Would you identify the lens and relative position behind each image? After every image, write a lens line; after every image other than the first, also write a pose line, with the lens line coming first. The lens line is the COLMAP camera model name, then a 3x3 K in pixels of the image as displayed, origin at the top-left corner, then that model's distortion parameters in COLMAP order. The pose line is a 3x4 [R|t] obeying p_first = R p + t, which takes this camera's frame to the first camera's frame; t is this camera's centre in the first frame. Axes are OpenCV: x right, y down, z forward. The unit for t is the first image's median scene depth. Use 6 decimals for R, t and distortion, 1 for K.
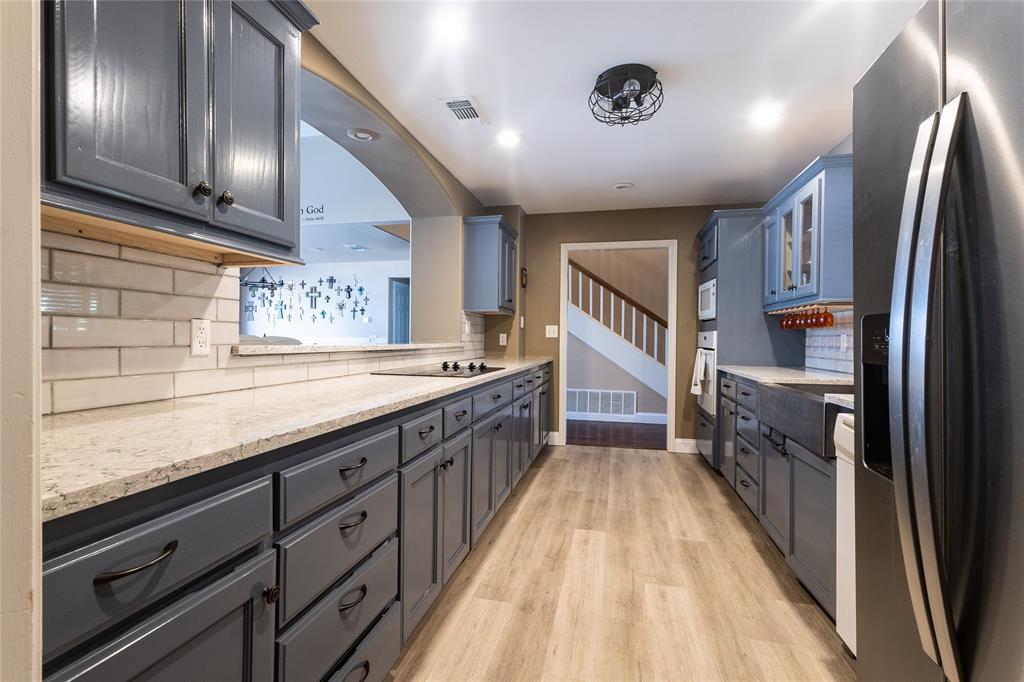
lens RADIAL K [[462.2, 0, 512.0], [0, 462.2, 341.0], [0, 0, 1]] dist [0.000112, -0.000011]
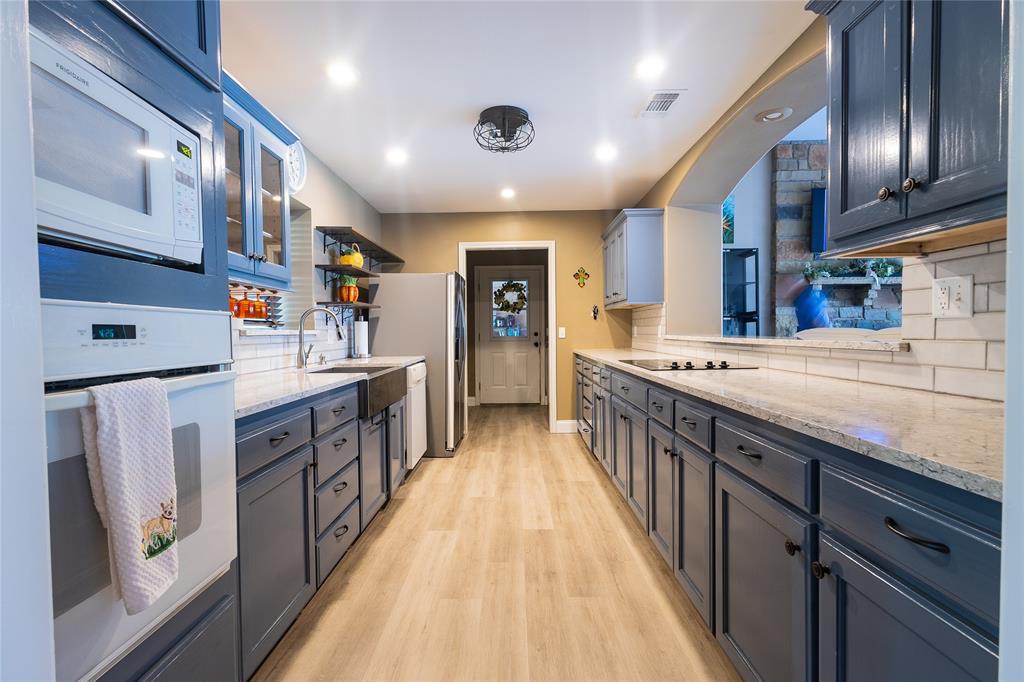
lens RADIAL K [[462.2, 0, 512.0], [0, 462.2, 341.0], [0, 0, 1]] dist [0.000112, -0.000011]
pose [[-0.975422, 0.006794, -0.220239, 0.443112], [0.001496, 0.999706, 0.024215, -0.010667], [0.220339, 0.023290, -0.975145, 1.959785]]
